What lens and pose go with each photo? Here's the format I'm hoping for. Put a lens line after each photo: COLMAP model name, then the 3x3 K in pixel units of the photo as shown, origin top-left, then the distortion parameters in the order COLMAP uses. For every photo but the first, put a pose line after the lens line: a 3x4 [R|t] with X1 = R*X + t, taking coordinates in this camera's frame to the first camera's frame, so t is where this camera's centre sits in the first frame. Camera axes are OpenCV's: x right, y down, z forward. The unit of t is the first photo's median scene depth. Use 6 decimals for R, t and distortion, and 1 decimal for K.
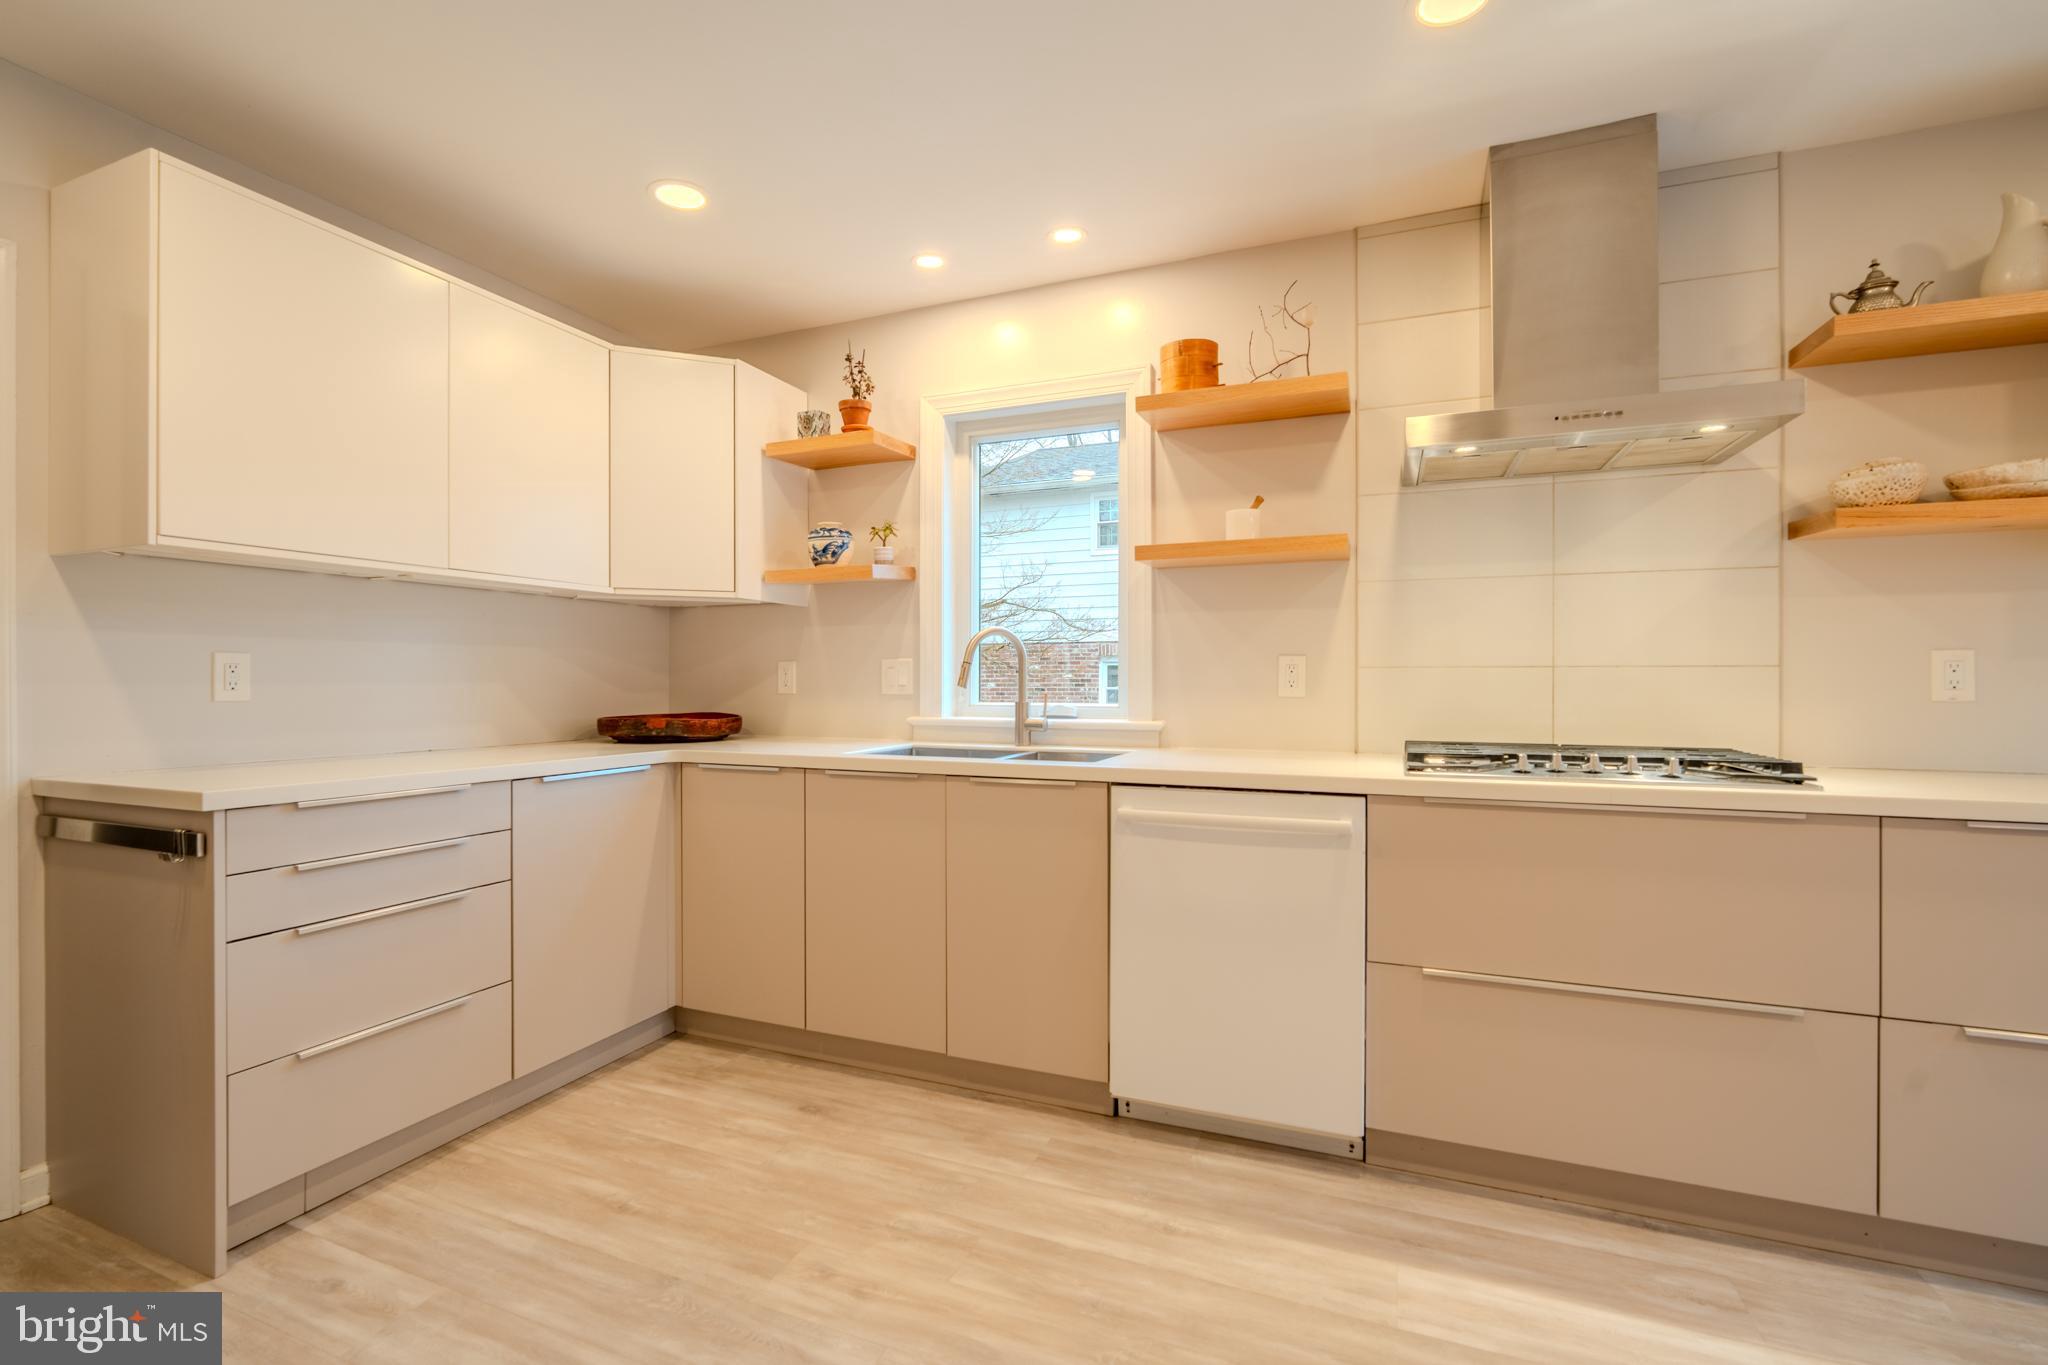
lens RADIAL K [[906.8, 0, 1019.4], [0, 906.8, 682.1], [0, 0, 1]] dist [-0.006505, 0.000622]
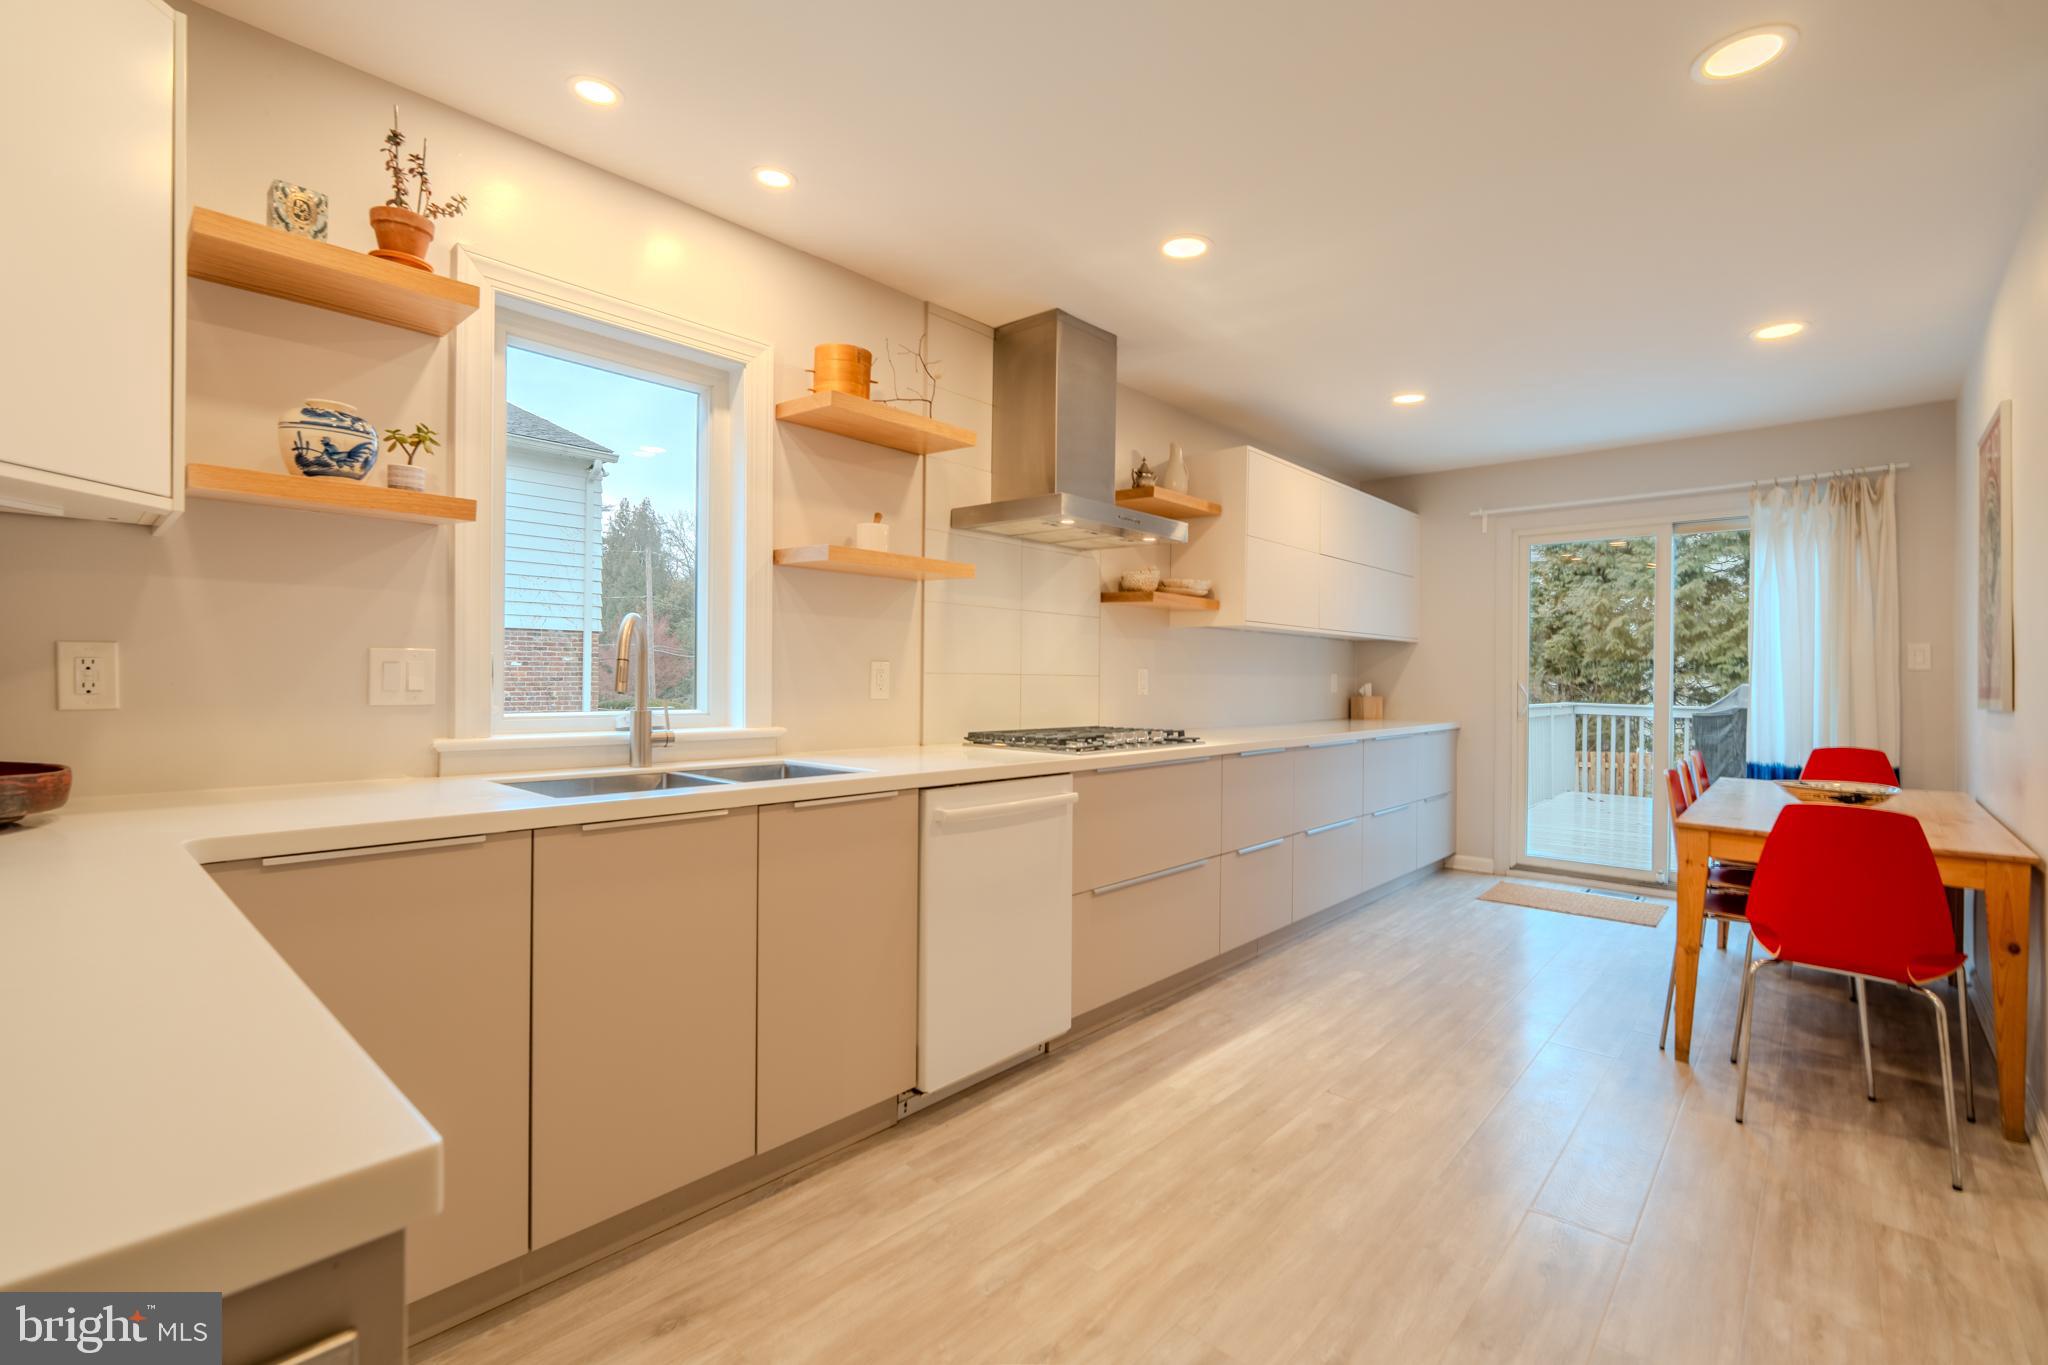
lens RADIAL K [[906.8, 0, 1019.4], [0, 906.8, 682.1], [0, 0, 1]] dist [-0.006505, 0.000622]
pose [[0.336331, 0.000400, 0.941744, -0.817375], [-0.007209, 0.999972, 0.002149, -0.009351], [-0.941716, -0.007512, 0.336324, 0.561363]]
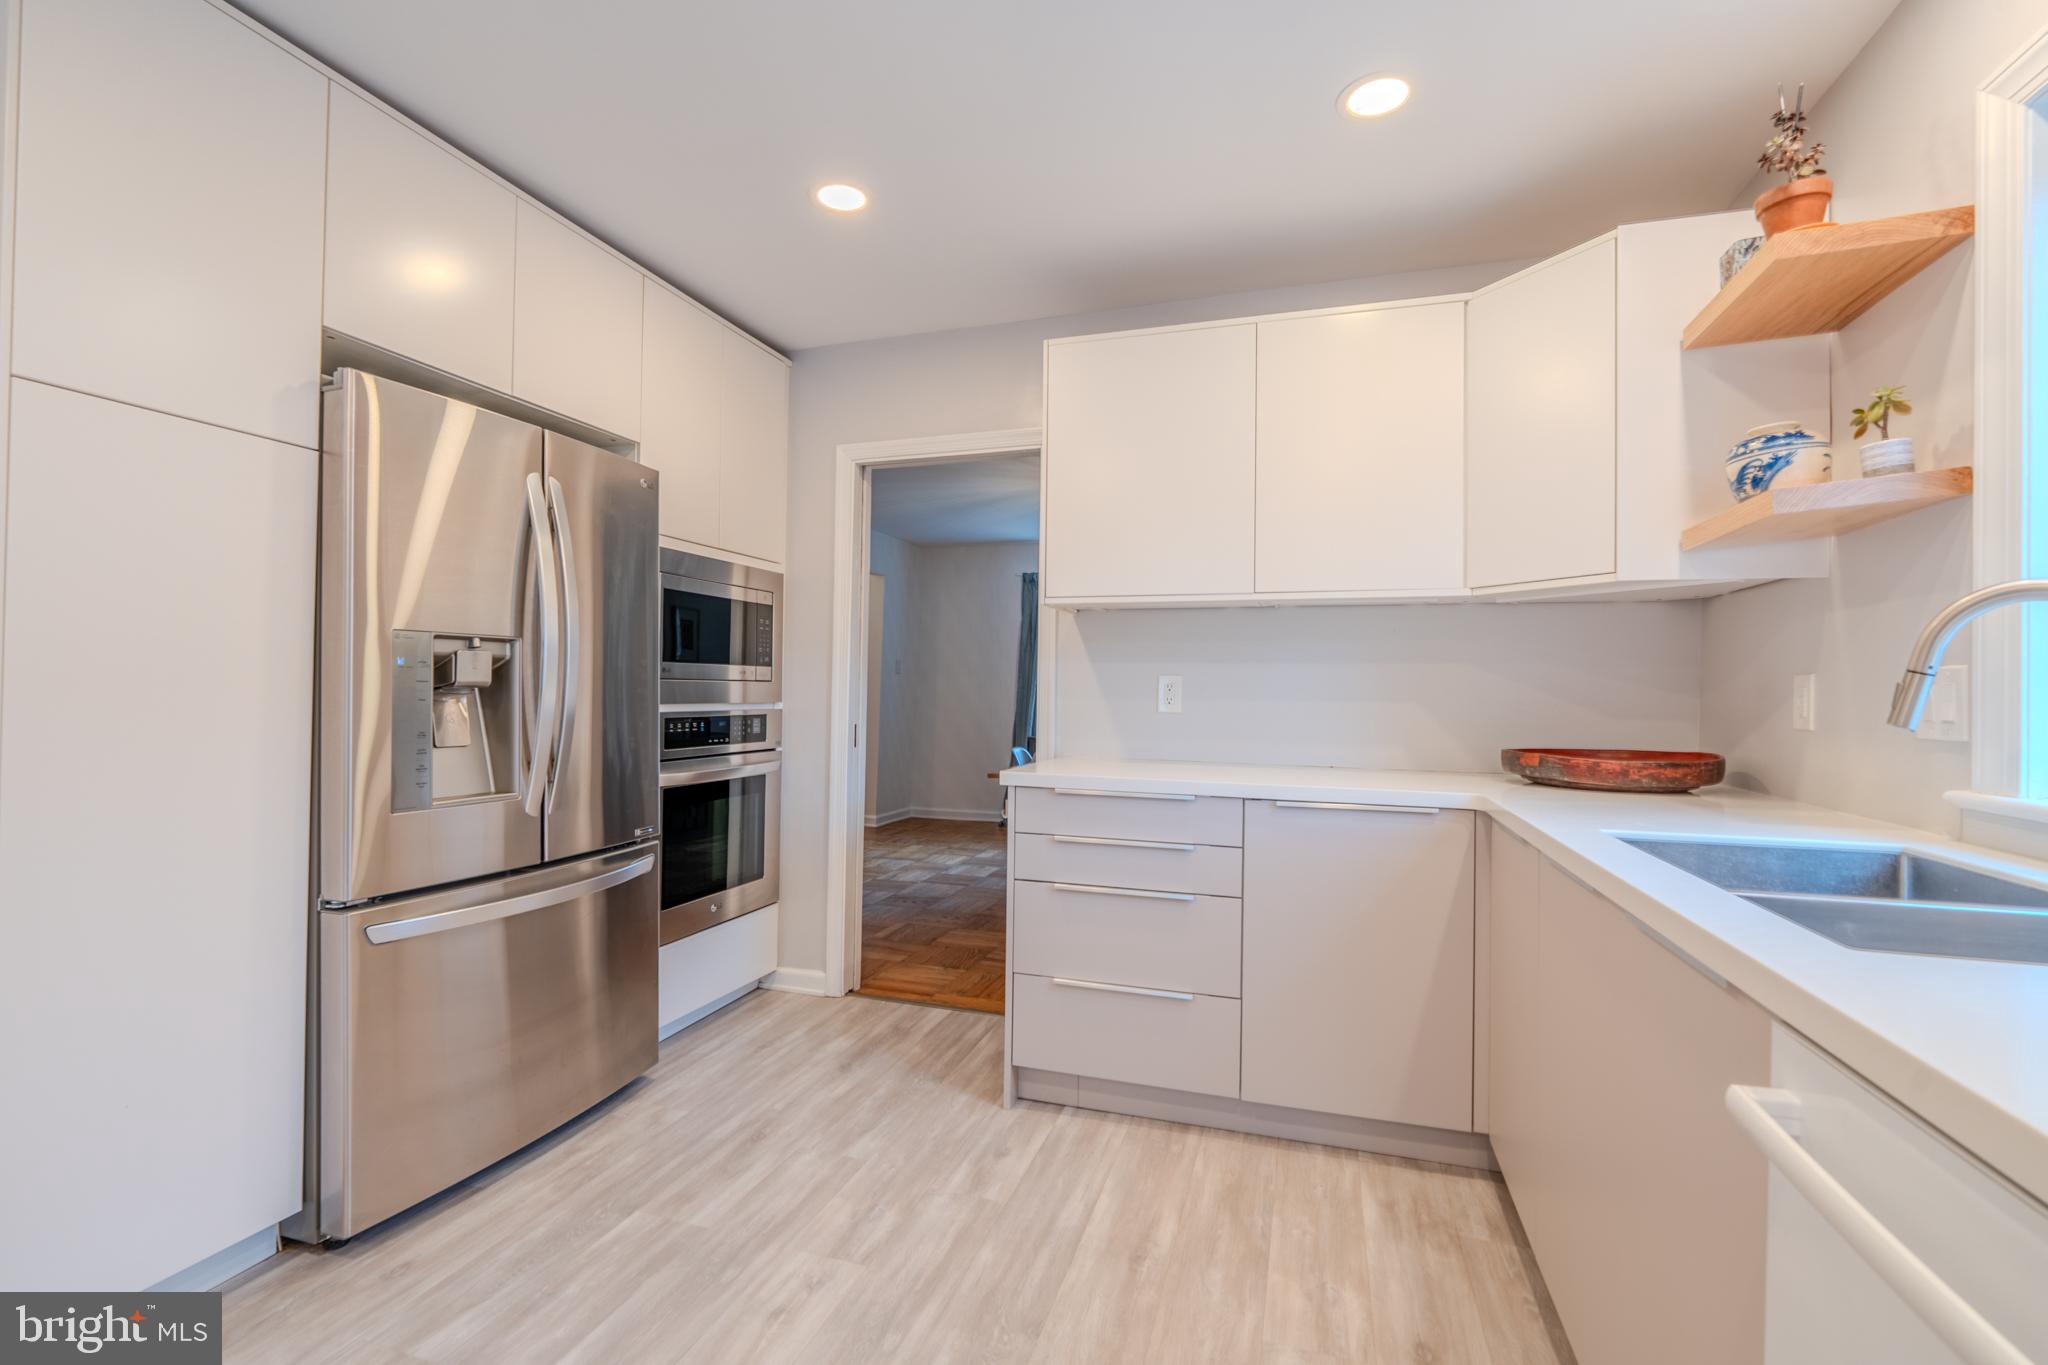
lens RADIAL K [[905.6, 0, 1024.0], [0, 905.6, 682.5], [0, 0, 1]] dist [-0.013436, 0.000145]
pose [[0.077845, -0.007712, -0.996936, 0.421755], [-0.015922, 0.999833, -0.008978, -0.007021], [0.996838, 0.016572, 0.077709, 0.684599]]
